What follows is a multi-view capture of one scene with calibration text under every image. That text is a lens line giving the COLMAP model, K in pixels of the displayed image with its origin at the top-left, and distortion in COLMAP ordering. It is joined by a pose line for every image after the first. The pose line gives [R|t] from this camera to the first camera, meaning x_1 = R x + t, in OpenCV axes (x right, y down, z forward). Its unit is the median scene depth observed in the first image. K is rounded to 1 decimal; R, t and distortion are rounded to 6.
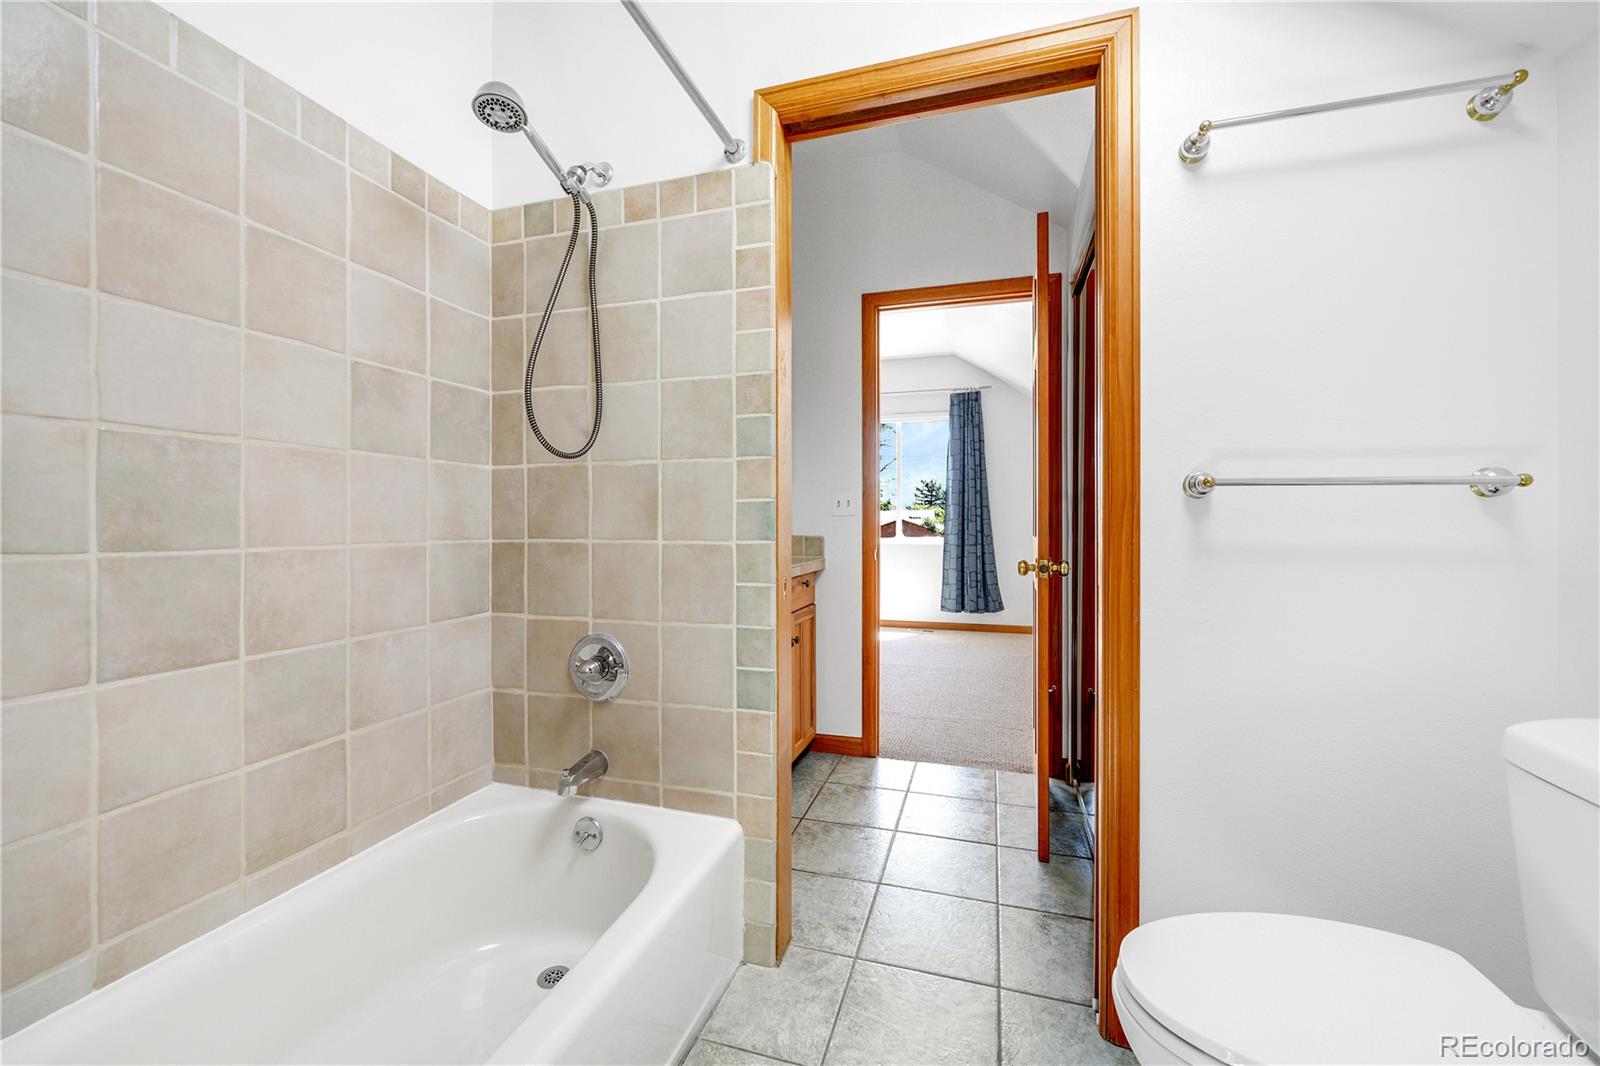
lens RADIAL K [[657.6, 0, 788.1], [0, 657.6, 525.3], [0, 0, 1]] dist [0.002529, -0.000491]
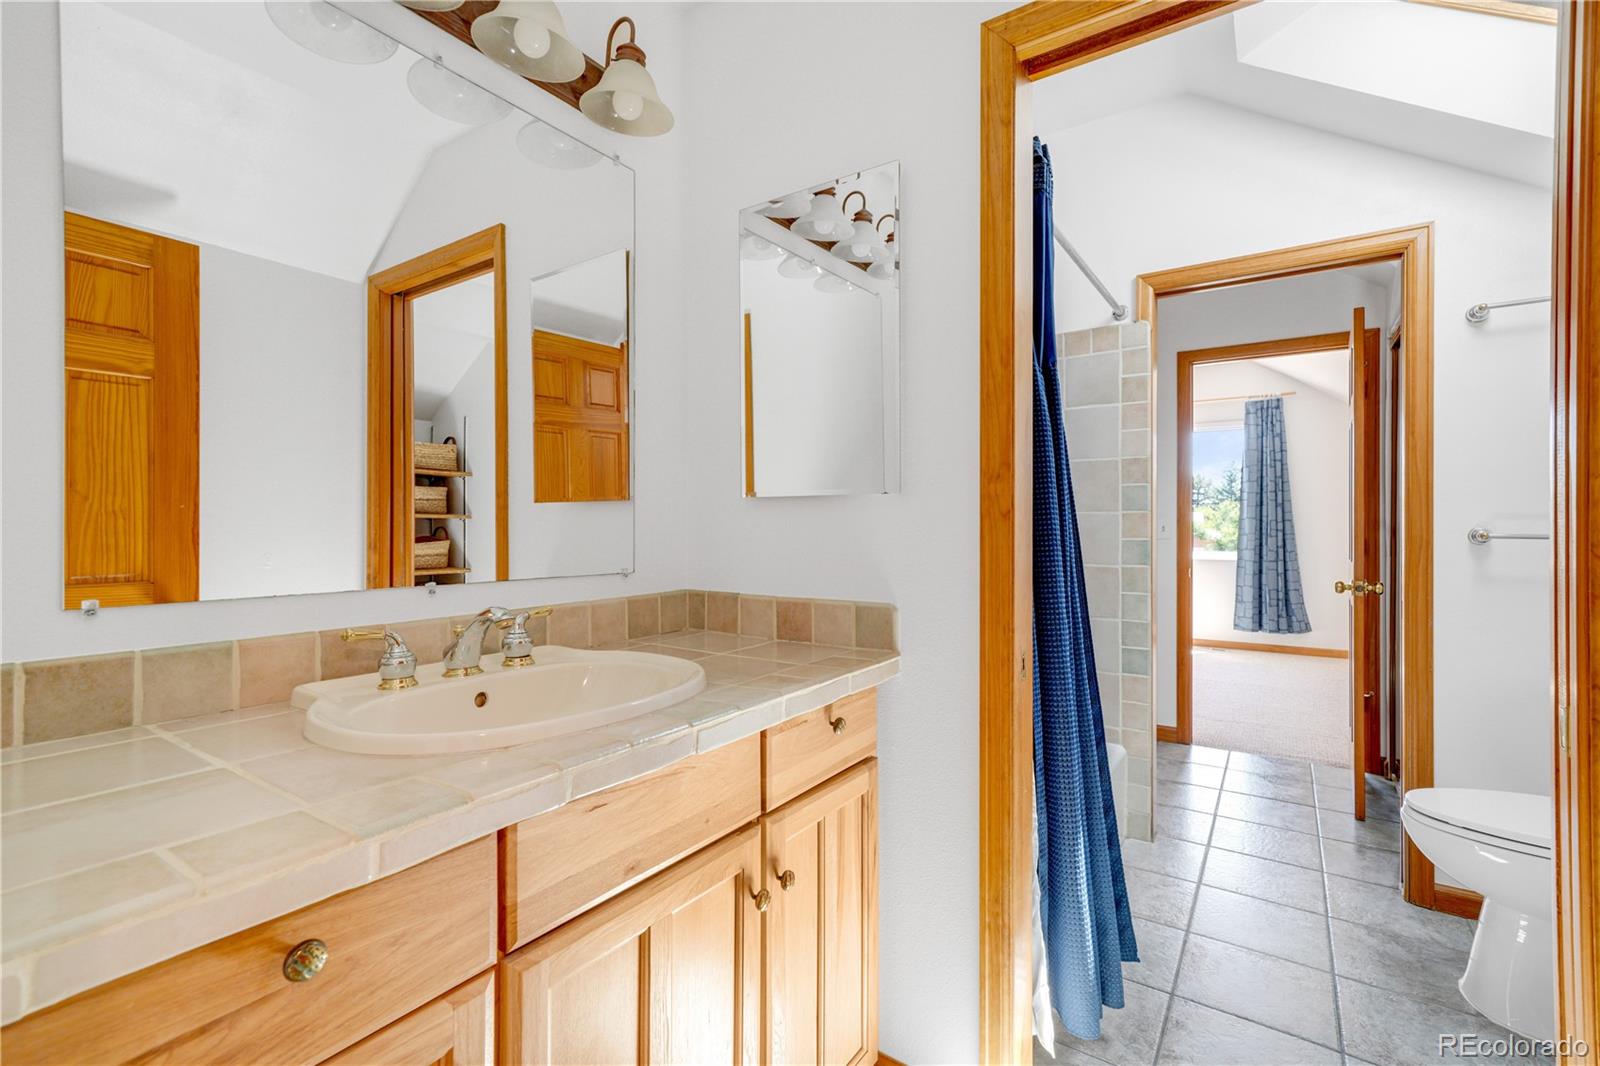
lens RADIAL K [[705.0, 0, 807.6], [0, 705.0, 528.6], [0, 0, 1]] dist [0.010499, 0.001707]
pose [[0.956895, 0.002616, -0.290422, -0.148270], [-0.003594, 0.999990, -0.002835, -0.026720], [0.290412, 0.003757, 0.956894, -0.396251]]
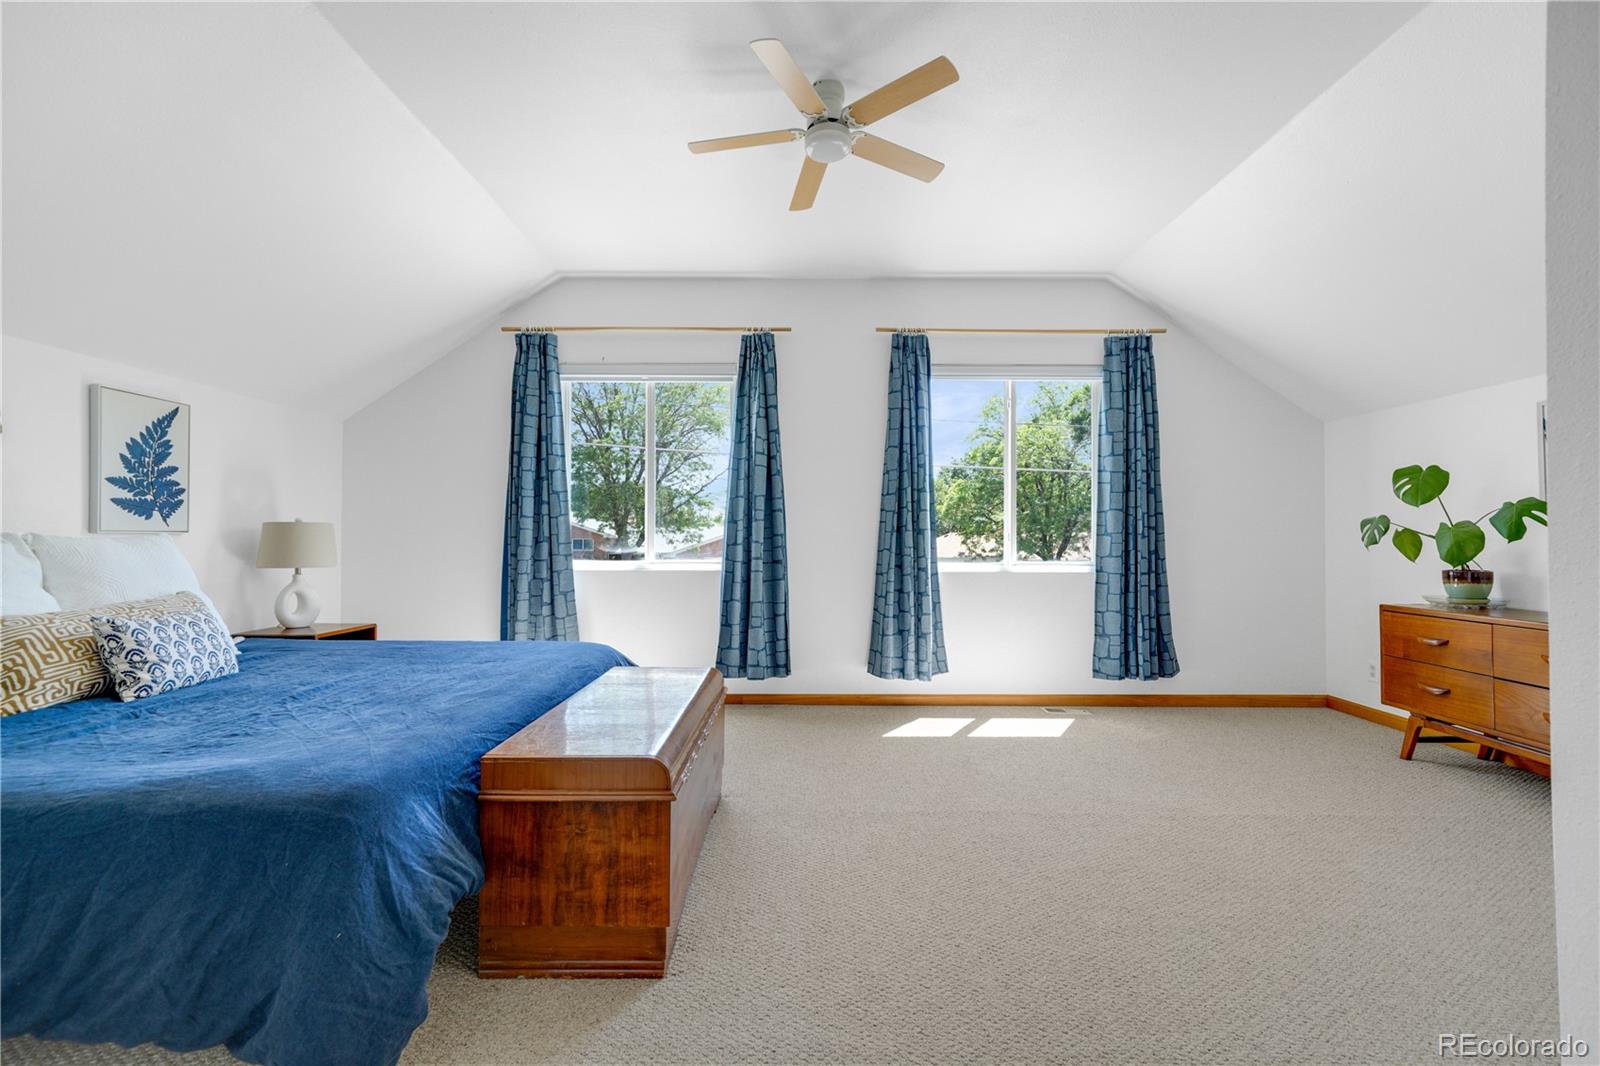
lens RADIAL K [[705.0, 0, 798.8], [0, 705.0, 530.7], [0, 0, 1]] dist [0.010499, 0.001707]
pose [[0.956008, 0.008269, 0.293225, -0.573923], [-0.004485, 0.999898, -0.013572, -0.001963], [-0.293308, 0.011660, 0.955947, 1.029834]]
